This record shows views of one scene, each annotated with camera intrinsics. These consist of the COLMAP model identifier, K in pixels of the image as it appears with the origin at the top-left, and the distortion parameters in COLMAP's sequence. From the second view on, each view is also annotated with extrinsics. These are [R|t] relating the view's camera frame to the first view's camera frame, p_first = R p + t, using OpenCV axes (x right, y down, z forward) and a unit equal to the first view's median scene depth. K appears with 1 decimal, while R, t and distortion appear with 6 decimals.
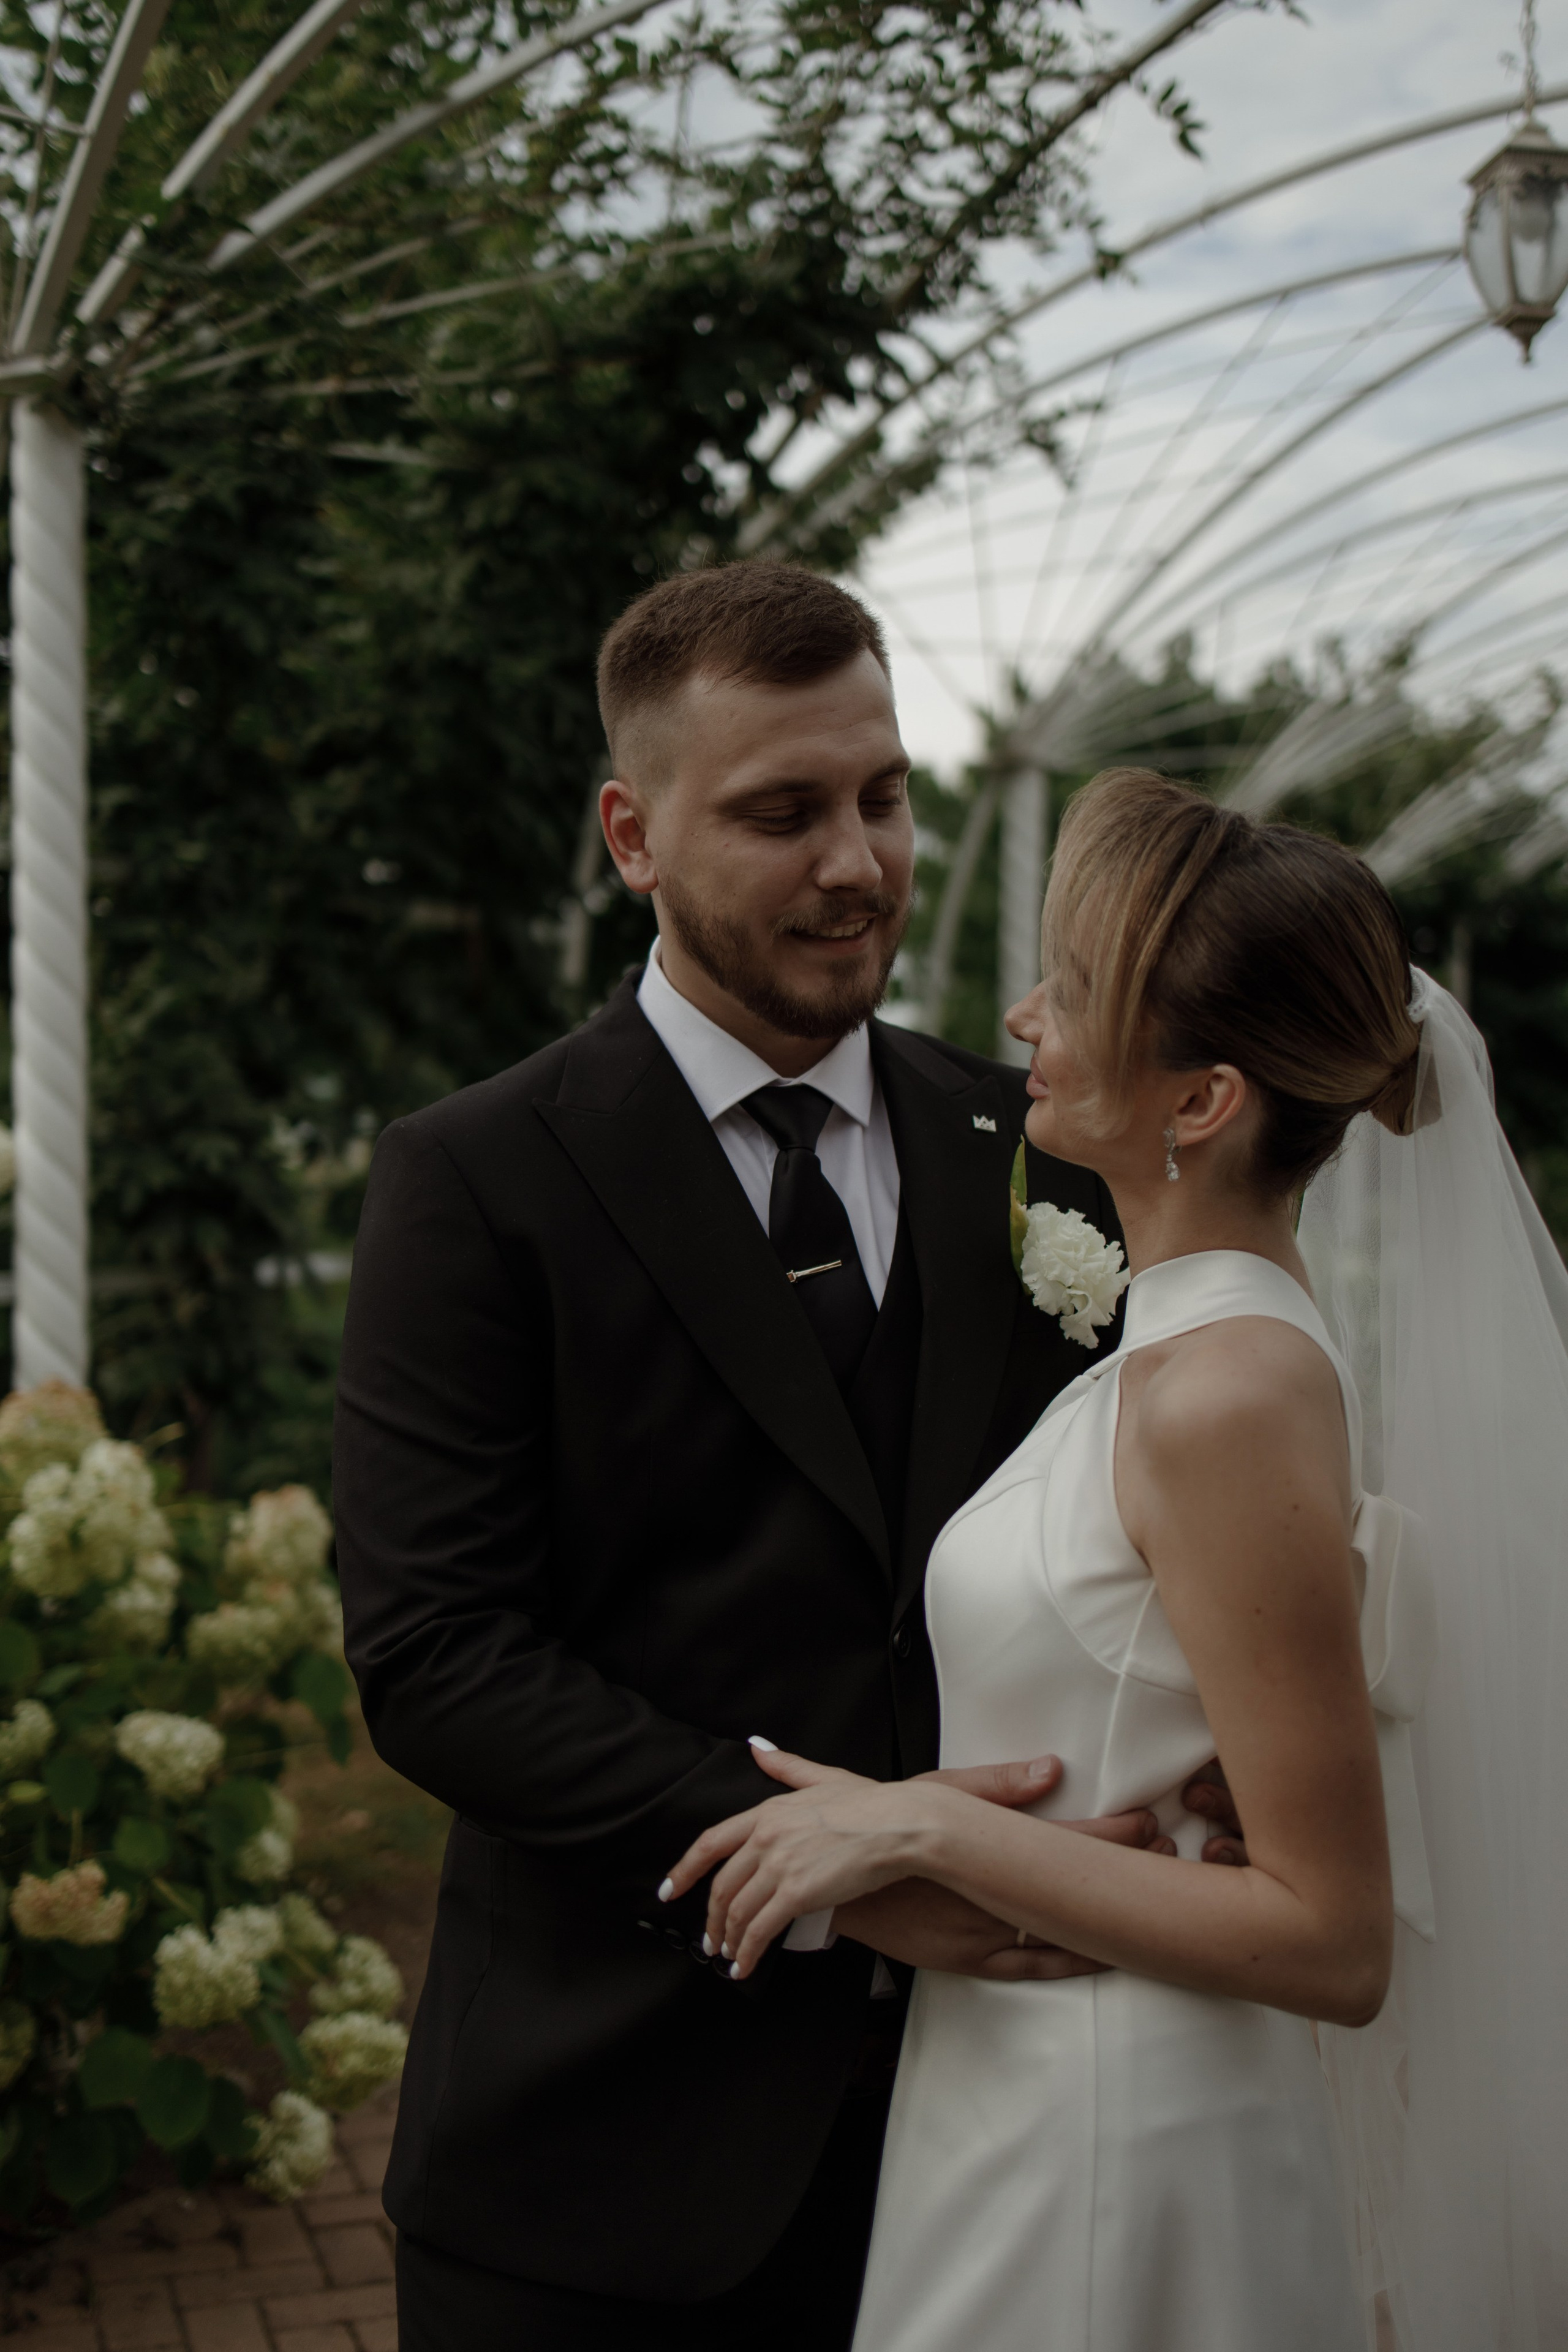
lens RADIAL K [[2402.9, 0, 762.0], [0, 2402.9, 1184.9], [0, 0, 1]] dist [-0.029386, 0.000000]
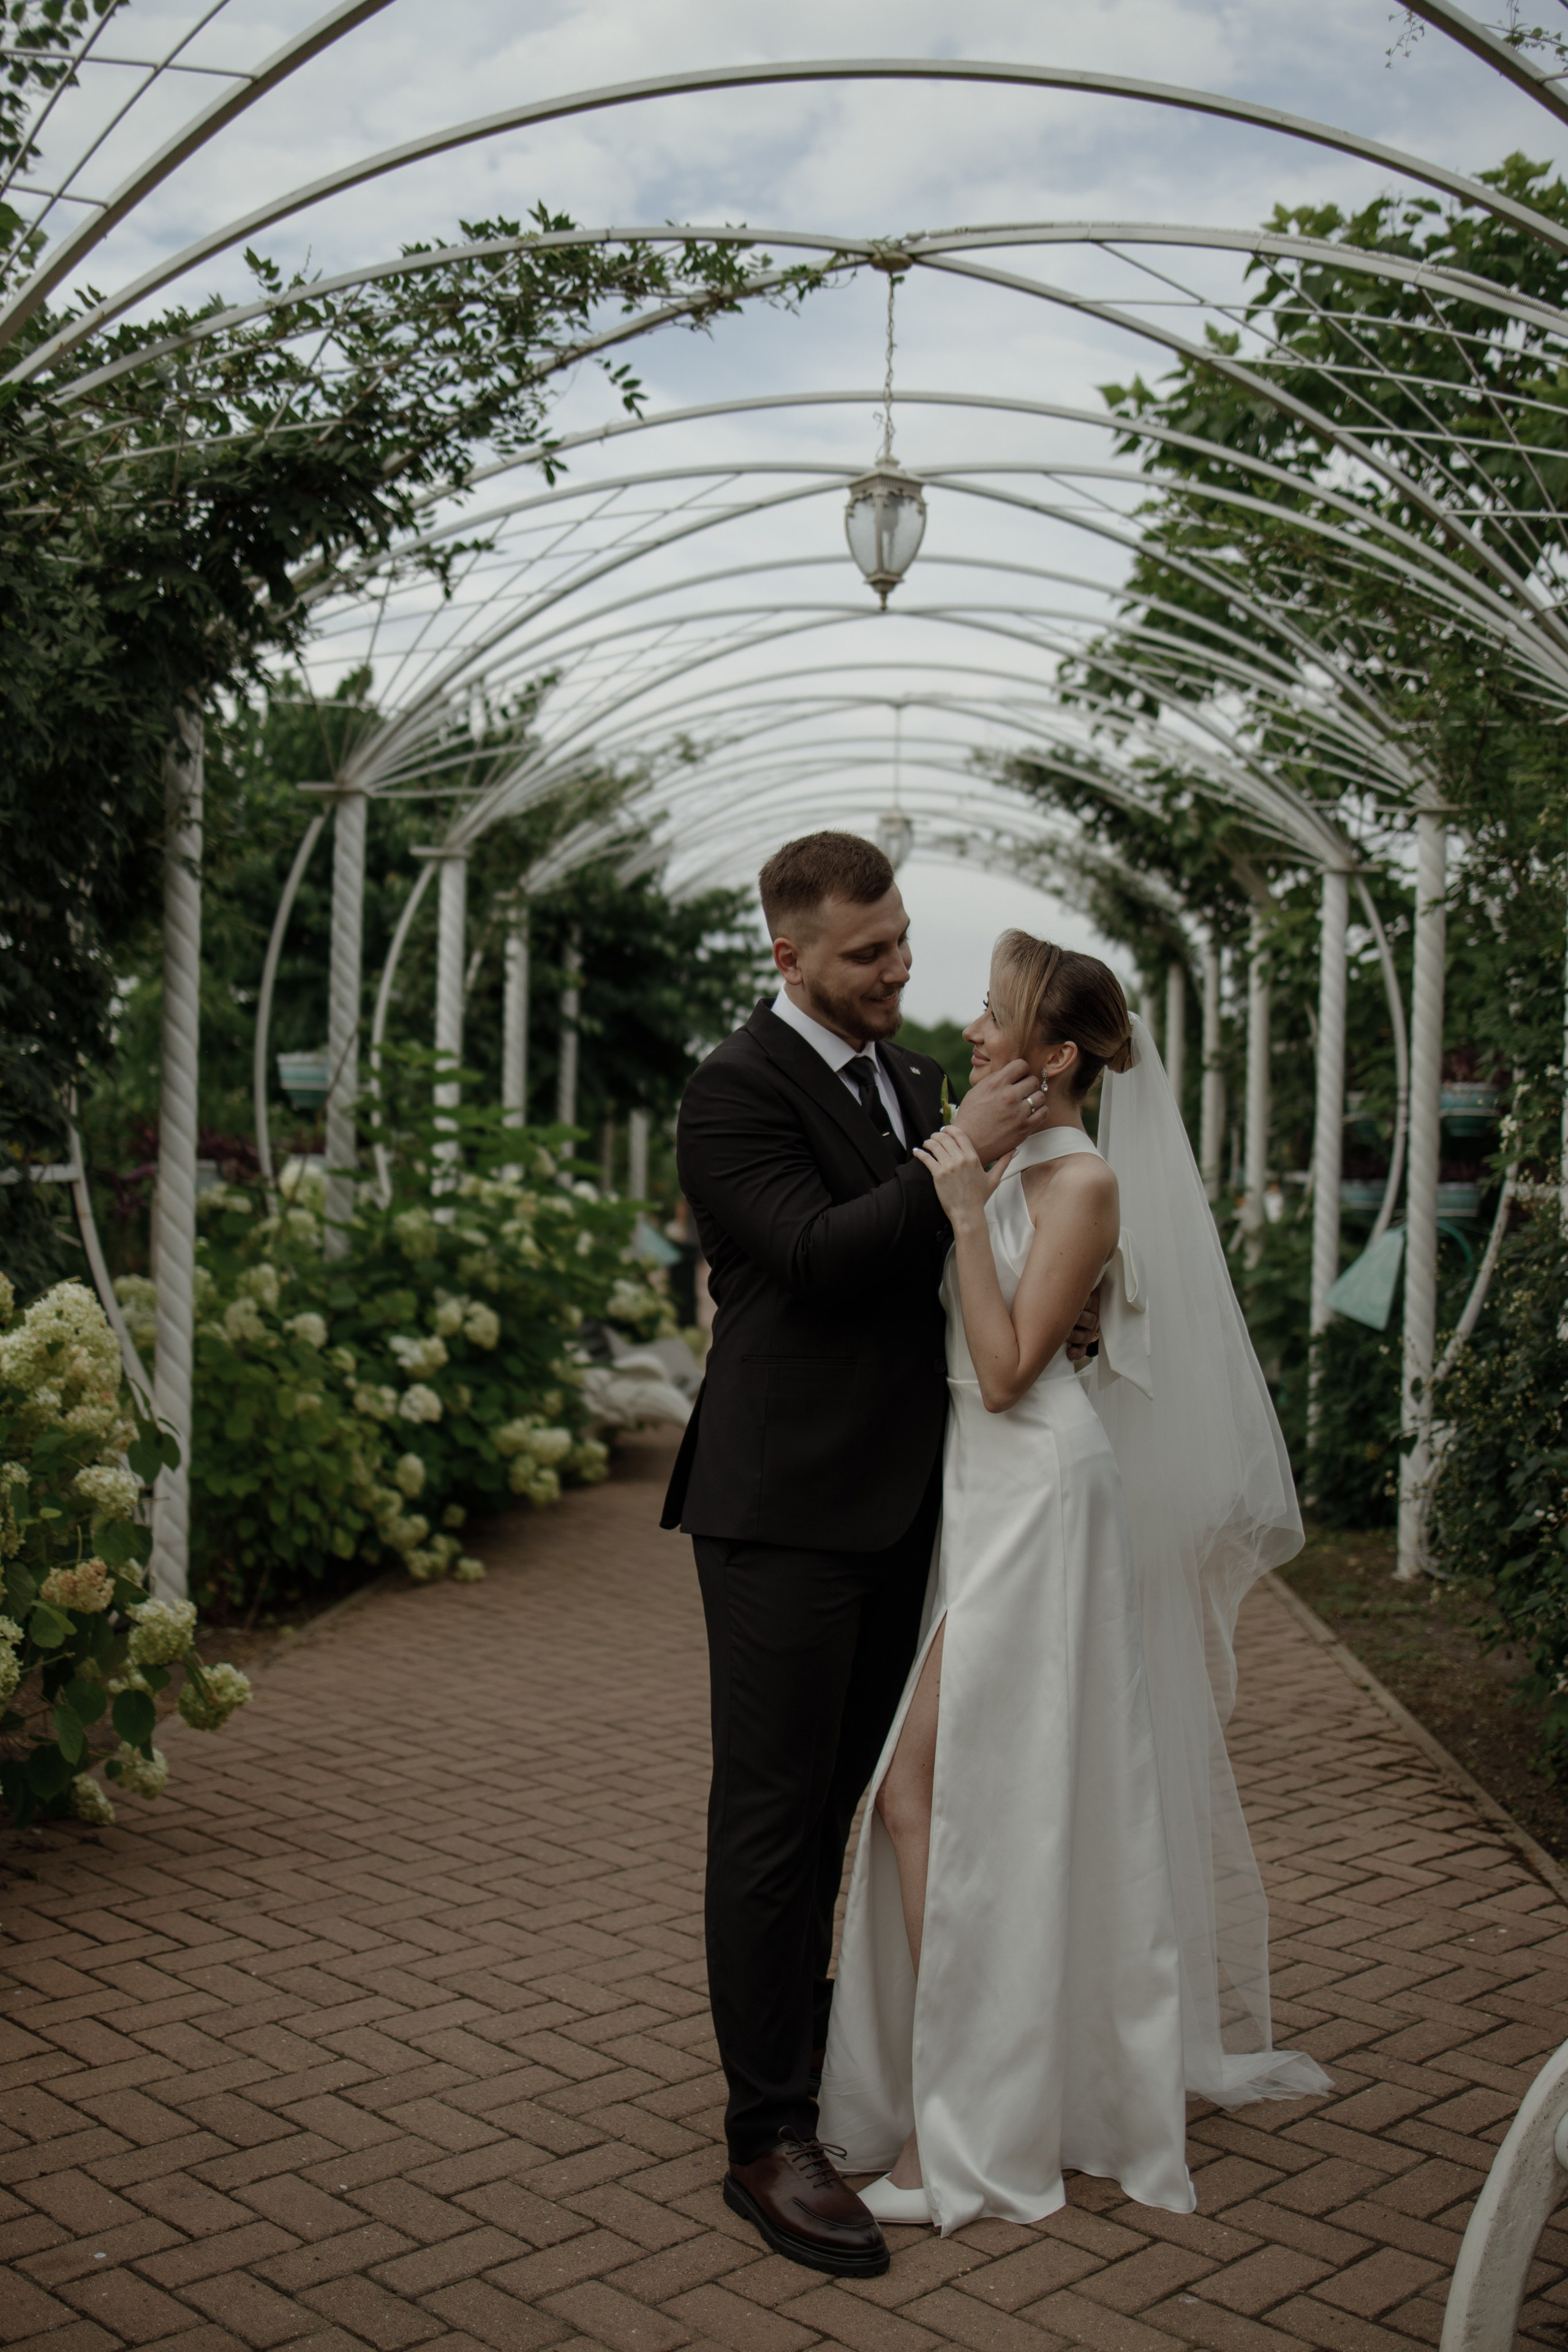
lens RADIAL K [[2402.9, 0, 765.5], [0, 2402.9, 1176.1], [0, 0, 1]] dist [-0.029386, 0.000000]
pose [[0.910004, 0.006392, 0.414550, -0.335522], [-0.007715, 0.999969, 0.001517, 0.025648], [-0.414528, -0.004578, 0.910025, -0.343107]]
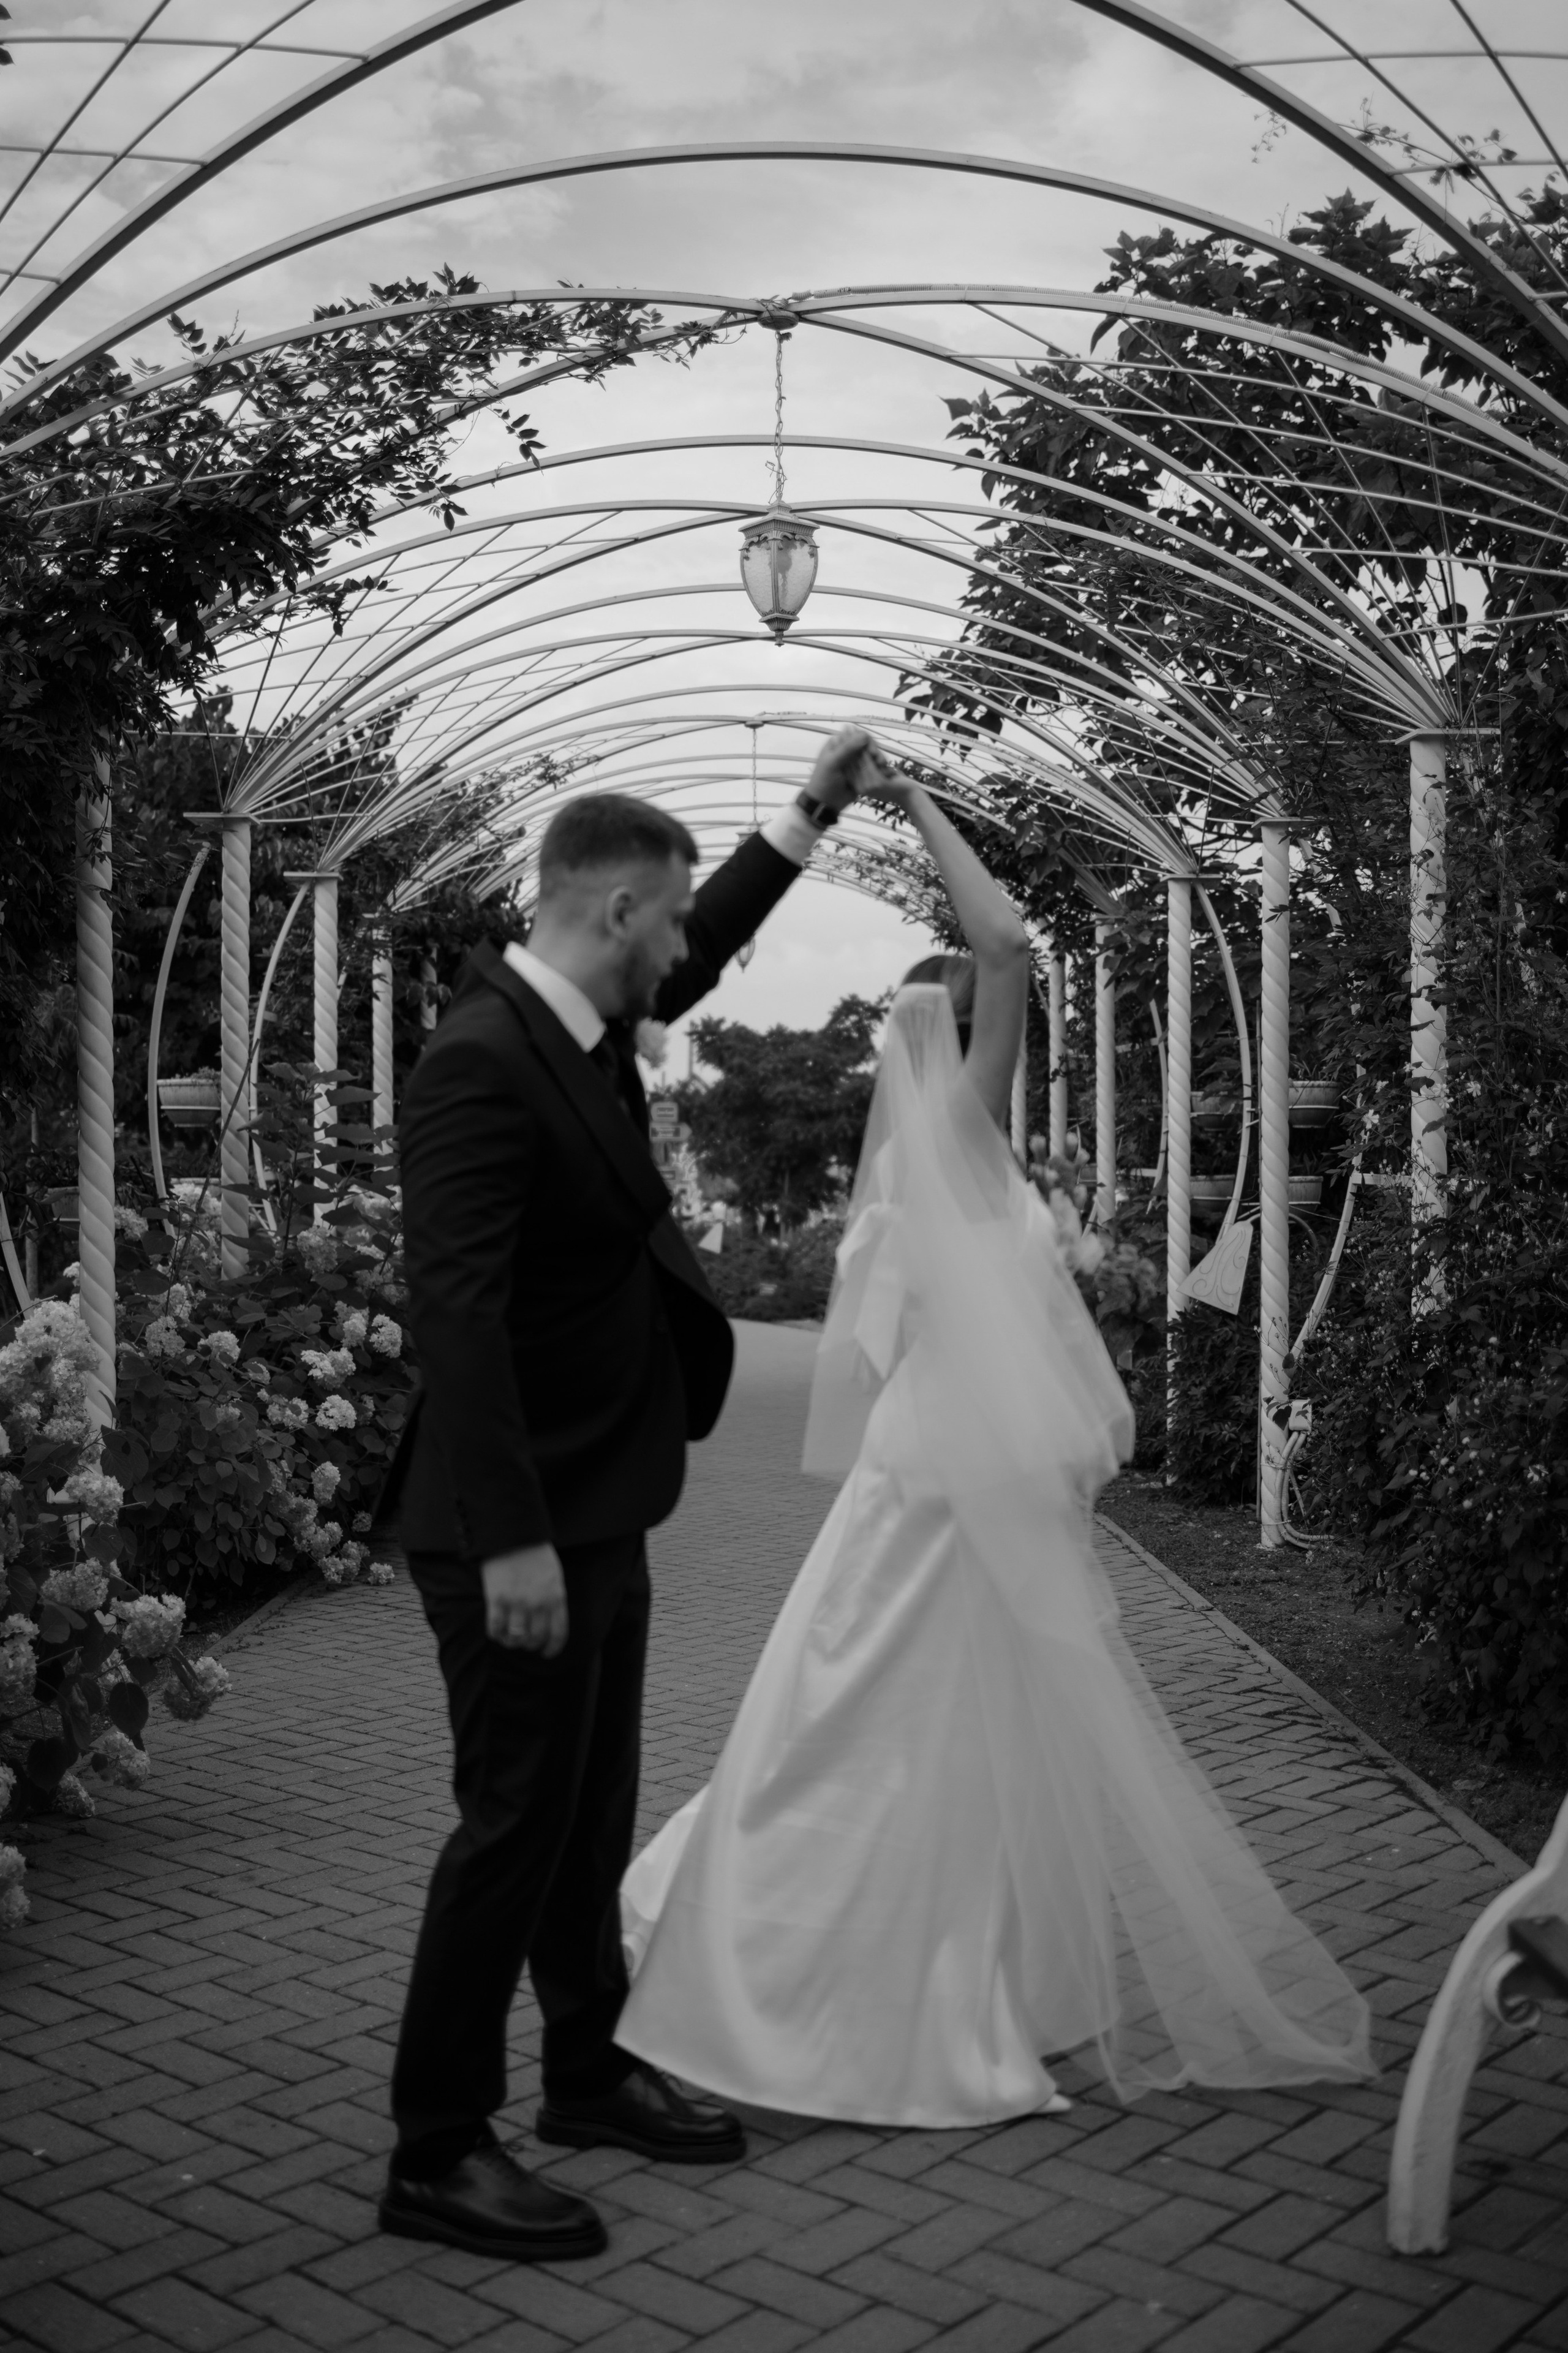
lens RADIAL K [[2403.7, 0, 776.1], [0, 2403.7, 1181.4], [0, 0, 1]] dist [-0.029386, 0.000000]
pose [[0.876023, -0.016937, 0.481972, -0.413096], [0.018769, 0.999823, 0.001021, 0.026156], [-0.481904, 0.008151, 0.876186, -0.392387]]
